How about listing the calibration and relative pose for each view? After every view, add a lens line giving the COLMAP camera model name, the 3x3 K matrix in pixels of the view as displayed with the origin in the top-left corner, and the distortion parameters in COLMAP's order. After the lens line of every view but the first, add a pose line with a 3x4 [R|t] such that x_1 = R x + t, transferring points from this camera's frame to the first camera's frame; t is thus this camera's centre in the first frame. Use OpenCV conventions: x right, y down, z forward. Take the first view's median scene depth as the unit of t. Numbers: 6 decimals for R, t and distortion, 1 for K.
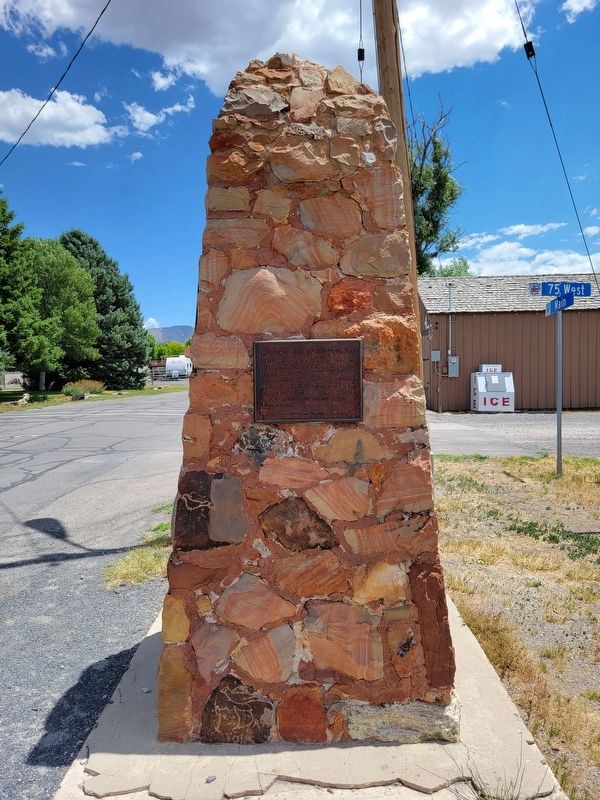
lens RADIAL K [[607.3, 0, 300.1], [0, 607.3, 400.2], [0, 0, 1]] dist [0.003159, -0.000218]
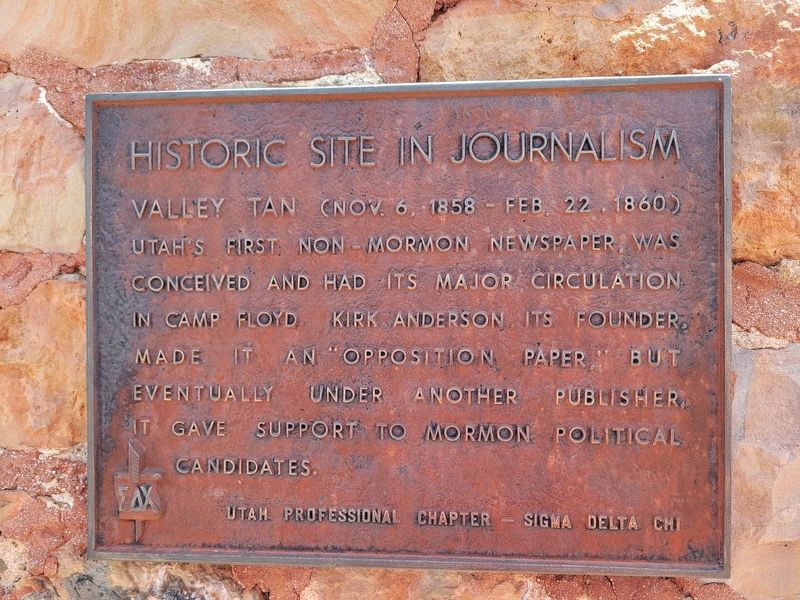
lens RADIAL K [[607.3, 0, 399.3], [0, 607.3, 299.5], [0, 0, 1]] dist [0.003159, -0.000218]
pose [[0.998061, 0.020139, -0.058890, 0.022664], [-0.022499, 0.998958, -0.039697, -0.031821], [0.058029, 0.040945, 0.997475, 0.829153]]
